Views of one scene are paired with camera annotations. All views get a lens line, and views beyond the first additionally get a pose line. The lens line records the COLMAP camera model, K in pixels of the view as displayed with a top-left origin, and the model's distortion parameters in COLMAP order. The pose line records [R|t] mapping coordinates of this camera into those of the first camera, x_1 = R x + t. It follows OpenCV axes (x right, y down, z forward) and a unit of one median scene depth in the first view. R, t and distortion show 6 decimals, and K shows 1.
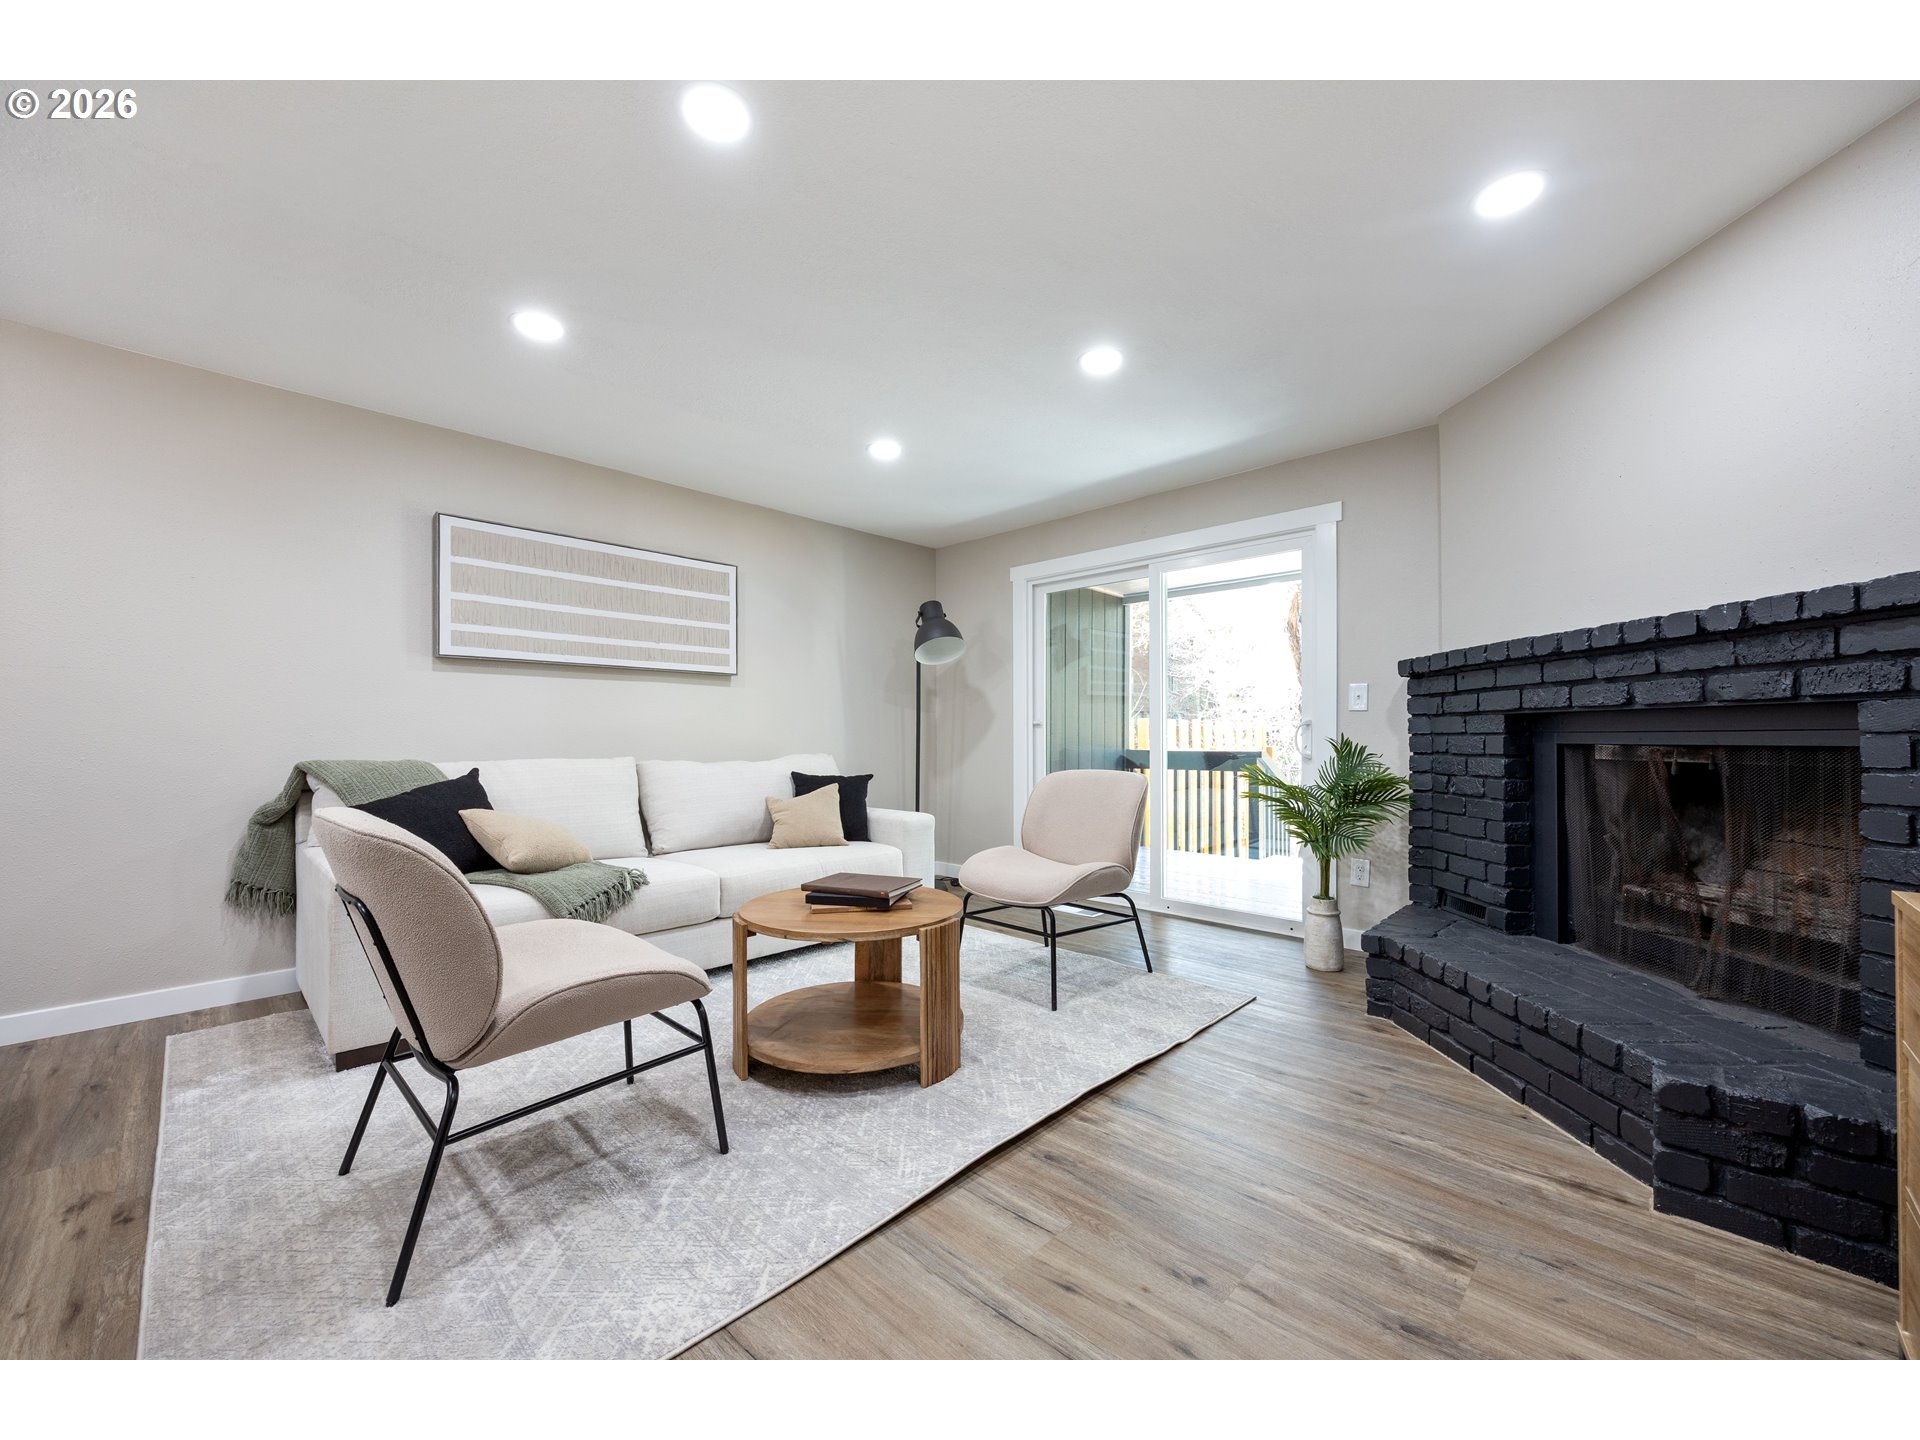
lens RADIAL K [[748.4, 0, 964.0], [0, 748.4, 735.1], [0, 0, 1]] dist [-0.001845, -0.000370]
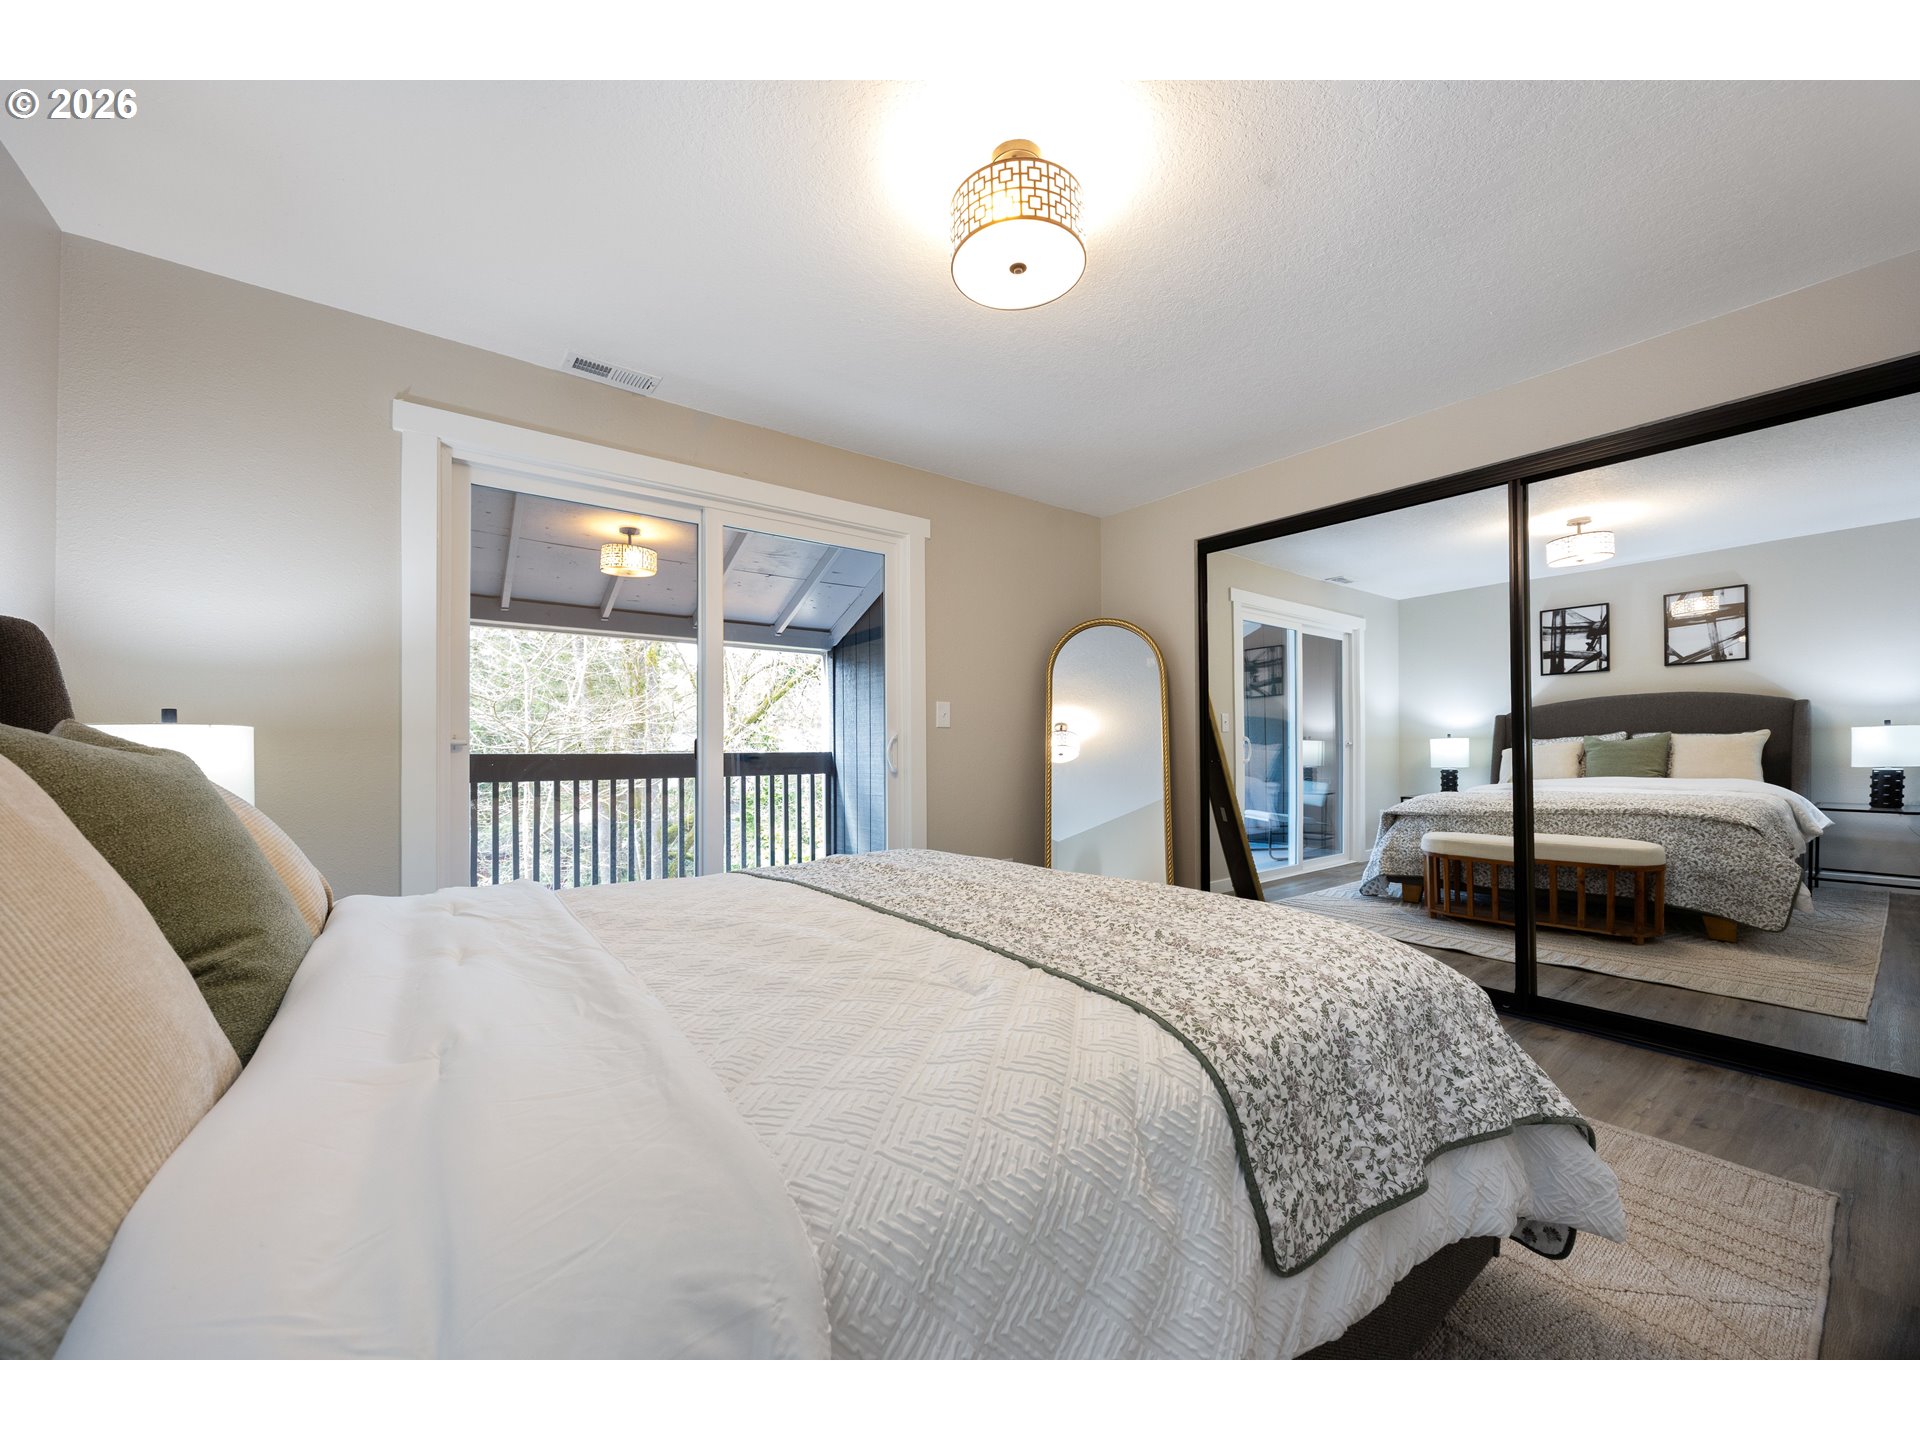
lens RADIAL K [[748.4, 0, 964.0], [0, 748.4, 735.1], [0, 0, 1]] dist [-0.001845, -0.000370]
pose [[0.157416, -0.002536, 0.987529, -0.581404], [-0.012224, 0.999915, 0.004516, -0.004838], [-0.987457, -0.012782, 0.157372, 0.796299]]
